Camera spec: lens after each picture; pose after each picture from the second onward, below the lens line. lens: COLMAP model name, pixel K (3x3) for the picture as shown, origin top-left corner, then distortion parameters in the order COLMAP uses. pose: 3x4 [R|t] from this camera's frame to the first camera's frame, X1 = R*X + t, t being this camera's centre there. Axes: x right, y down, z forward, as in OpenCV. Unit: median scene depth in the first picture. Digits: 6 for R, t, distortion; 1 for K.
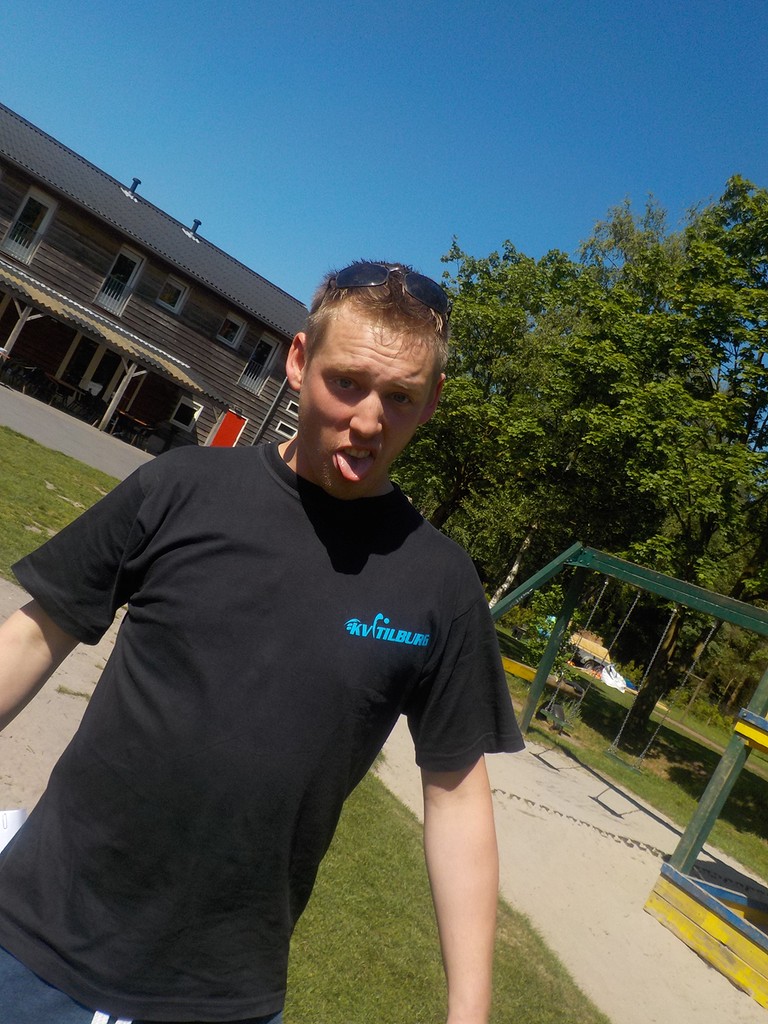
lens RADIAL K [[892.2, 0, 384.7], [0, 892.2, 509.9], [0, 0, 1]] dist [0.000169, 0.001229]
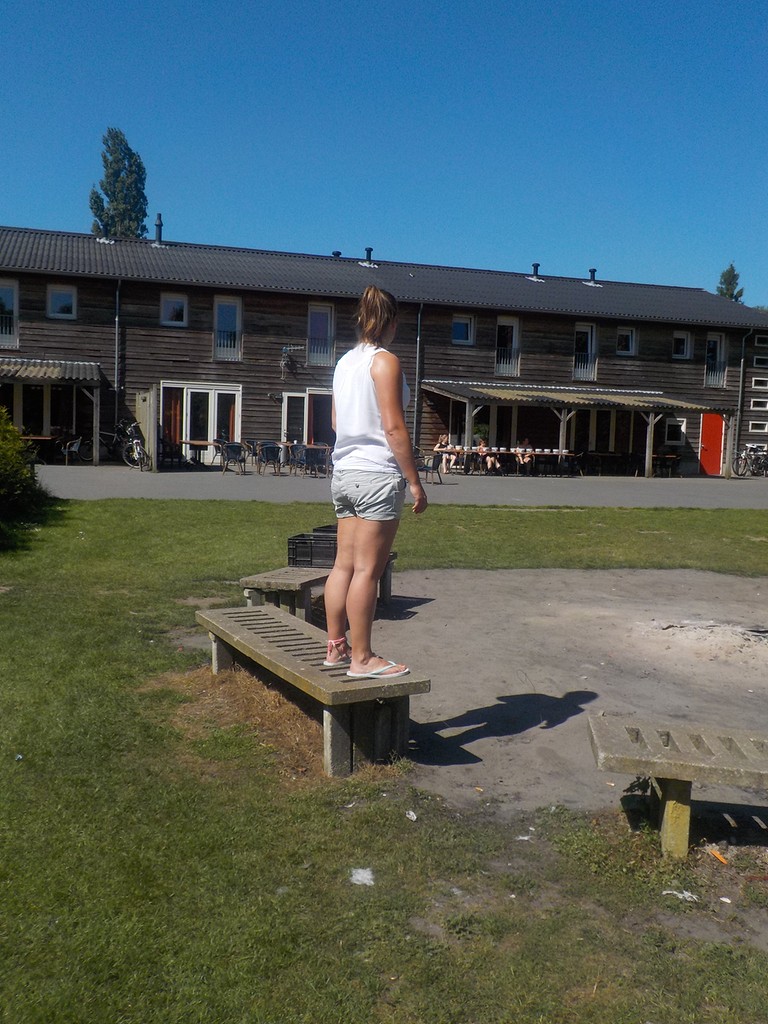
lens RADIAL K [[892.2, 0, 384.0], [0, 892.2, 515.2], [0, 0, 1]] dist [0.000169, 0.001229]
pose [[0.858422, -0.403720, -0.316422, -0.231050], [0.413156, 0.909784, -0.039933, -0.121981], [0.303997, -0.096452, 0.947778, -0.189108]]
